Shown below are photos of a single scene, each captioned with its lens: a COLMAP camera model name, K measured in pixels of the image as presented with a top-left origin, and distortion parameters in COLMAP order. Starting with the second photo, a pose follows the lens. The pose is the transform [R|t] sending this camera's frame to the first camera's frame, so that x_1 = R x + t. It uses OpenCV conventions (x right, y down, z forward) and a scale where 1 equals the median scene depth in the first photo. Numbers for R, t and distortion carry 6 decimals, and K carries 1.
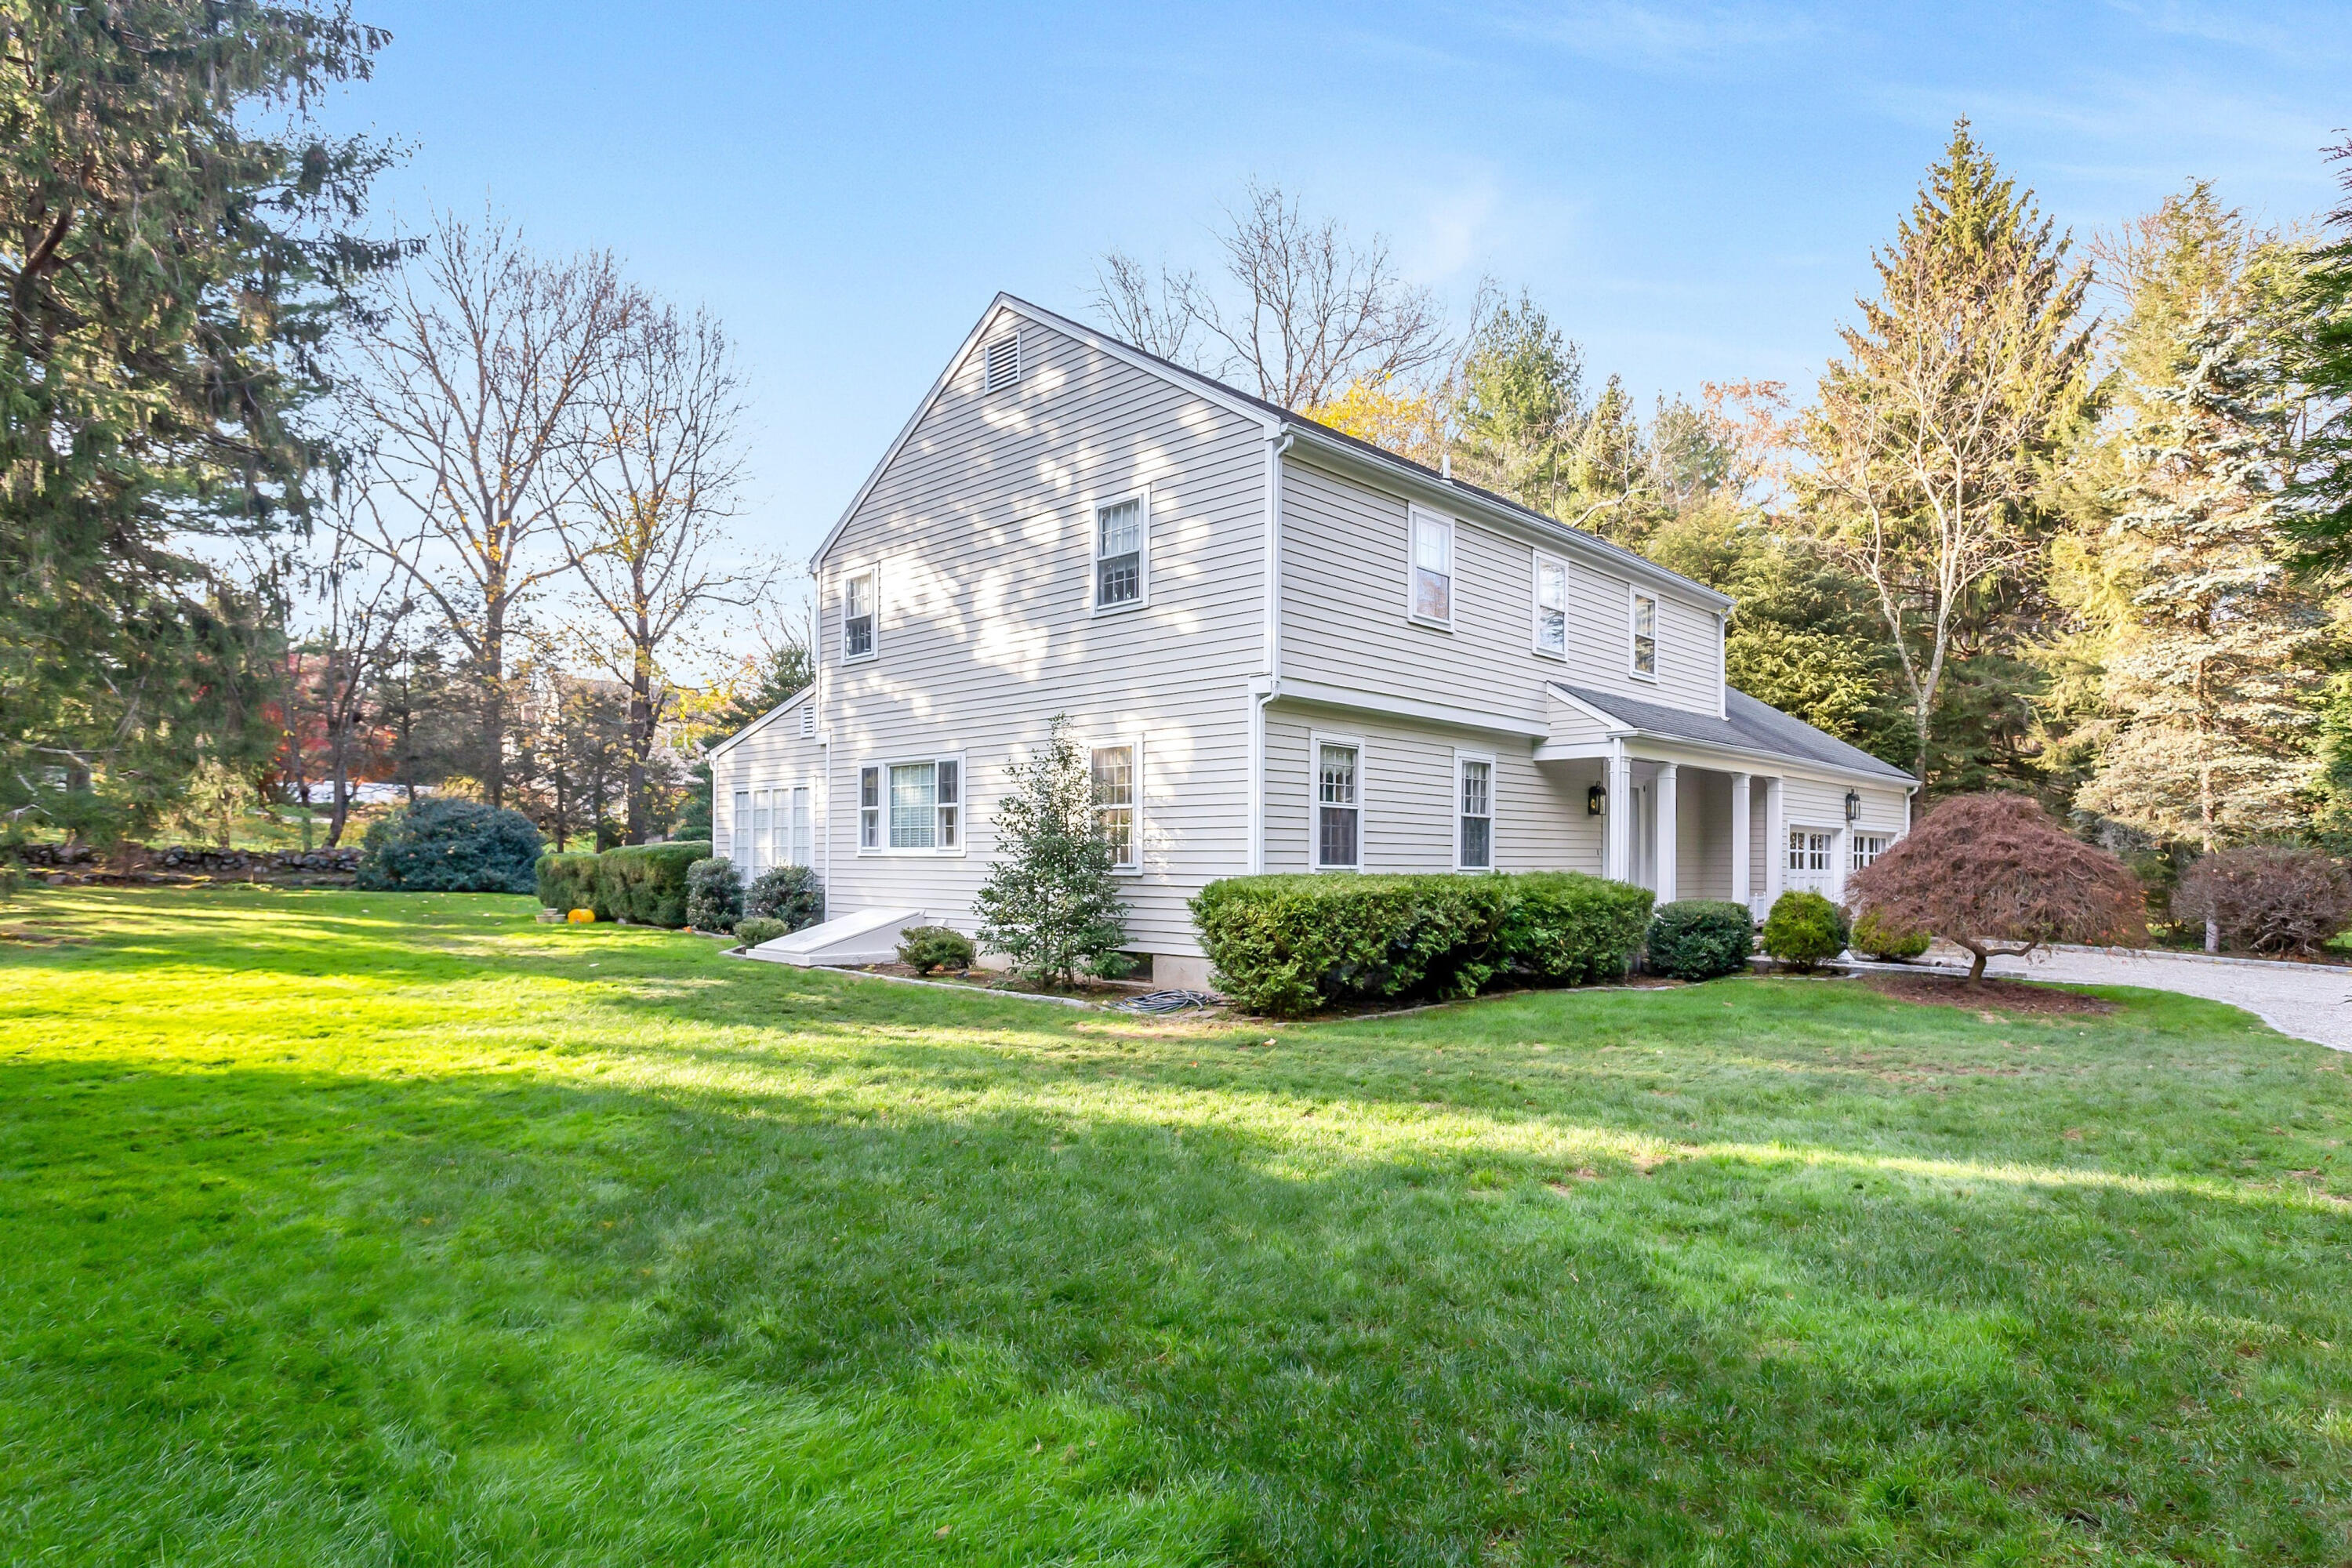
lens RADIAL K [[1278.2, 0, 1182.2], [0, 1278.2, 837.3], [0, 0, 1]] dist [0.000448, 0.000528]
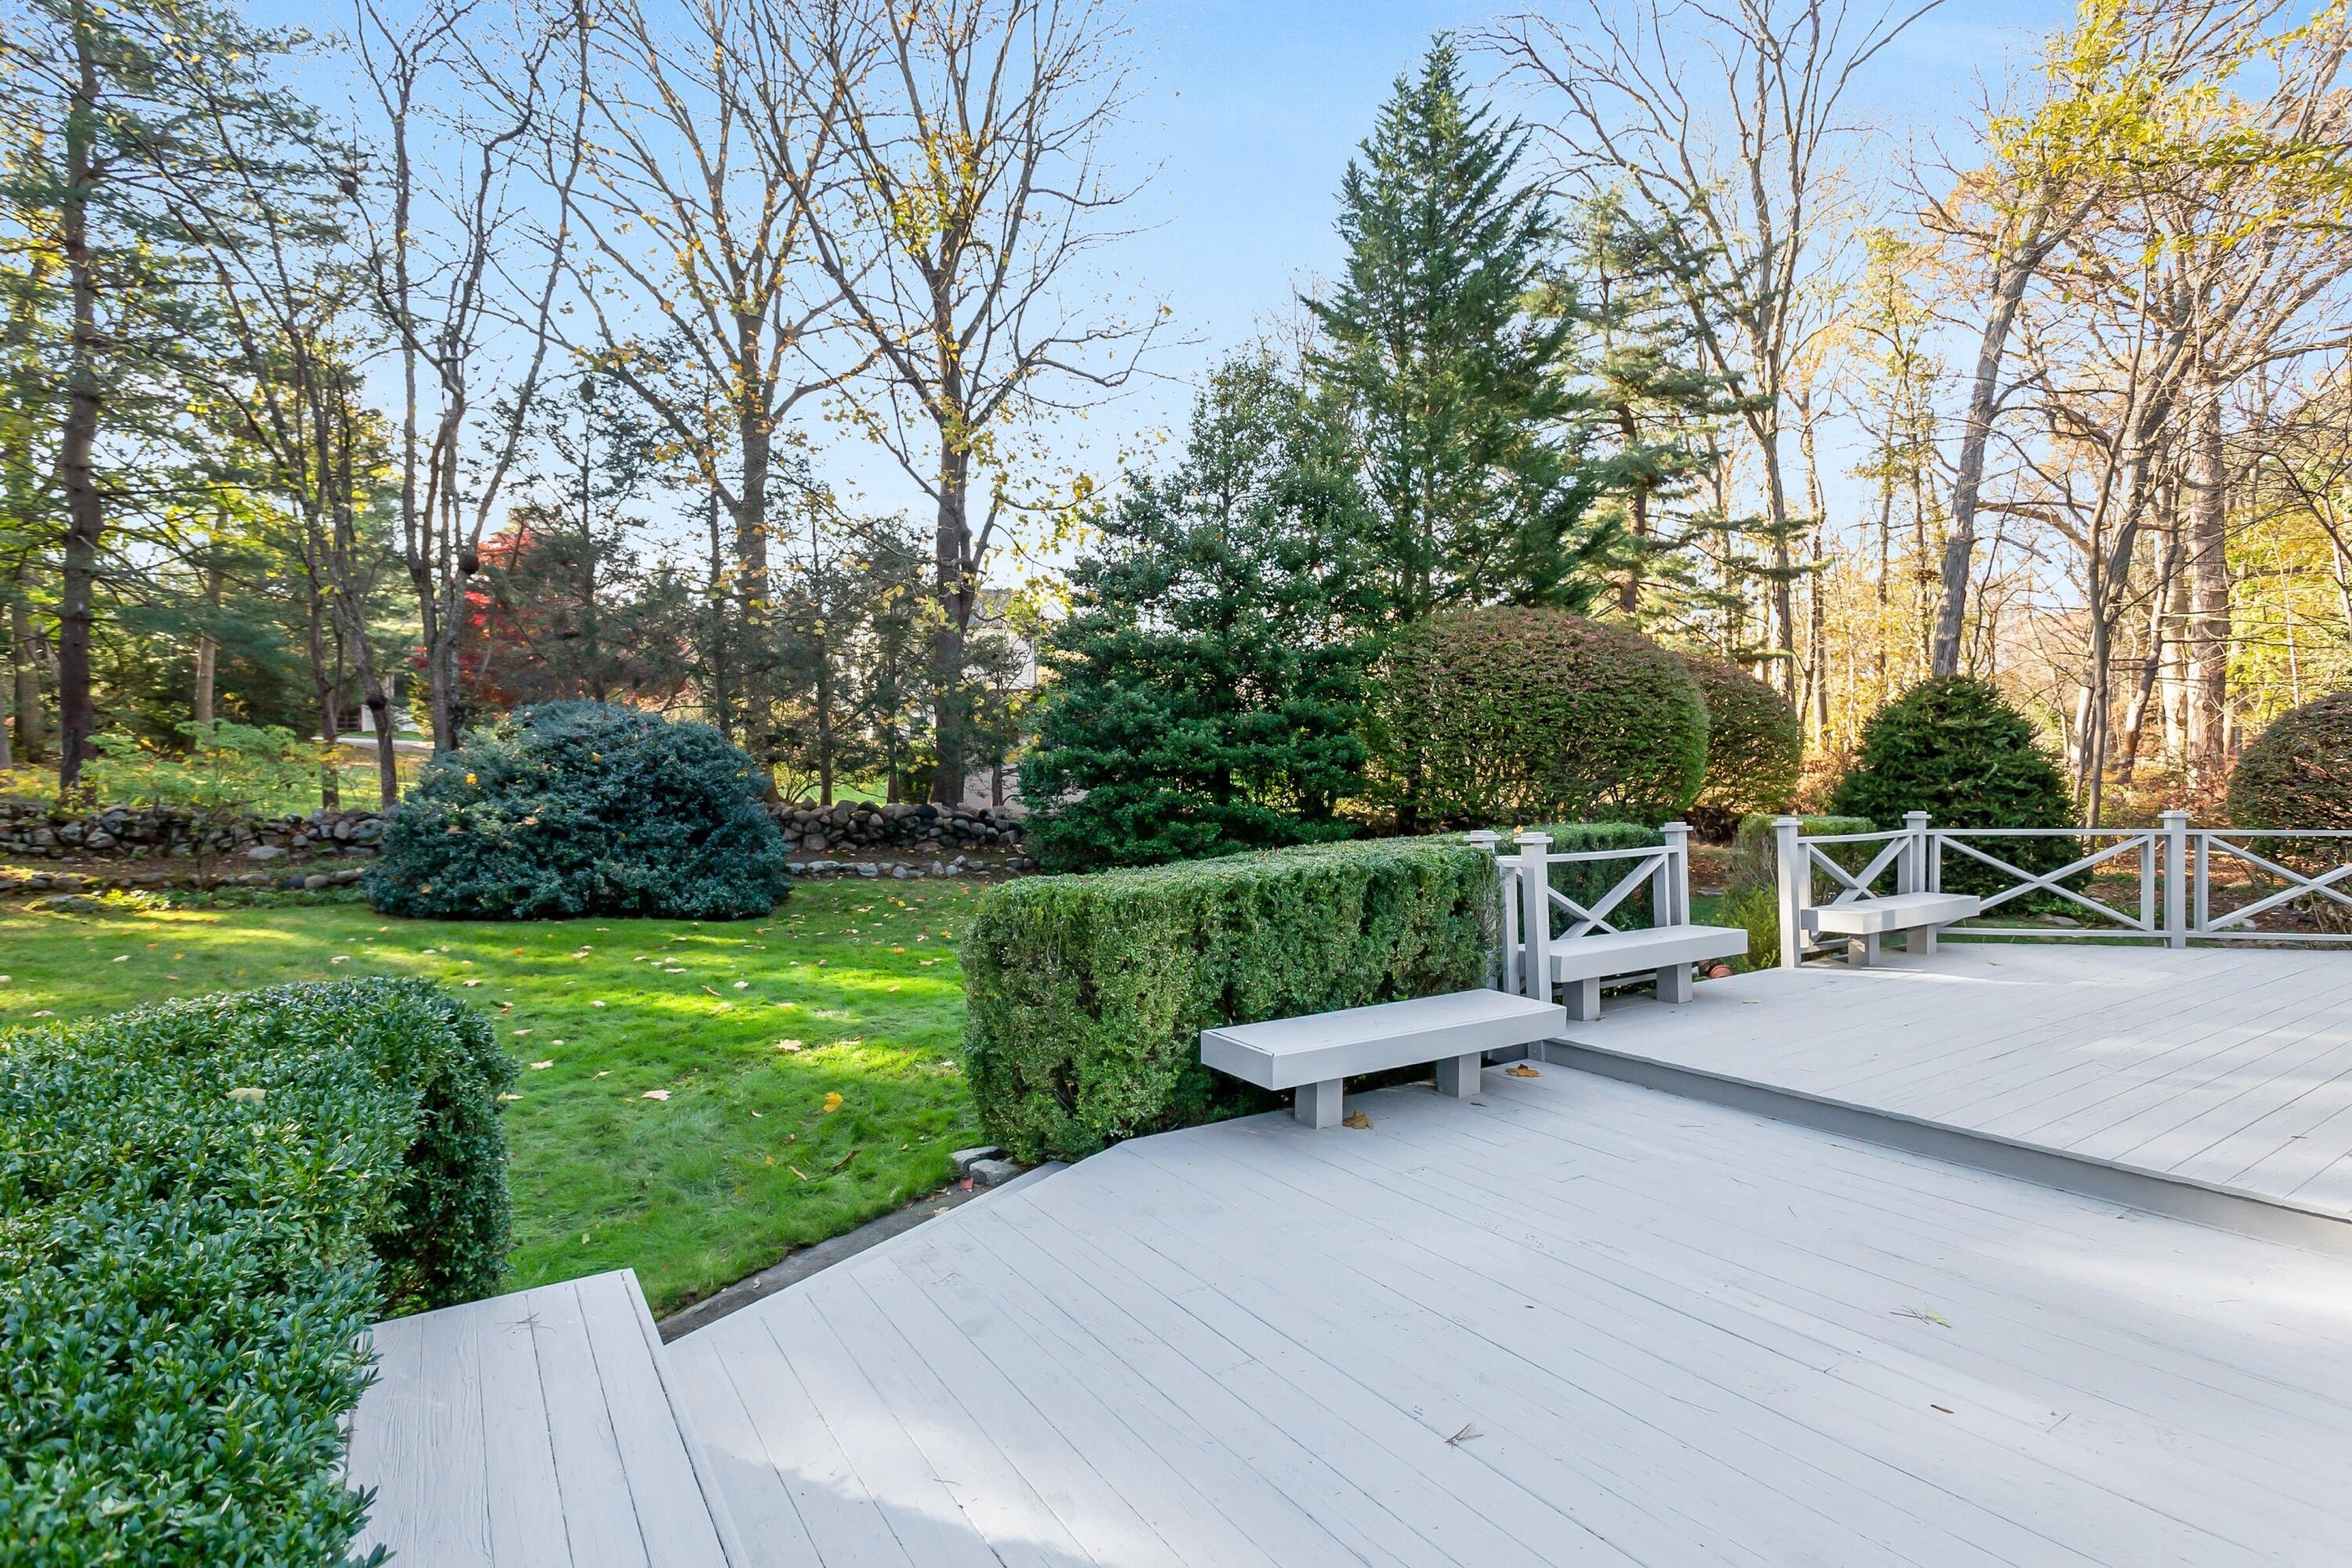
lens RADIAL K [[1113.9, 0, 1176.0], [0, 1113.9, 784.0], [0, 0, 1]] dist [-0.001275, 0.000159]
pose [[0.975478, -0.016121, -0.219505, -0.229008], [0.021399, 0.999536, 0.021688, -0.003594], [0.219054, -0.025854, 0.975370, 0.559539]]
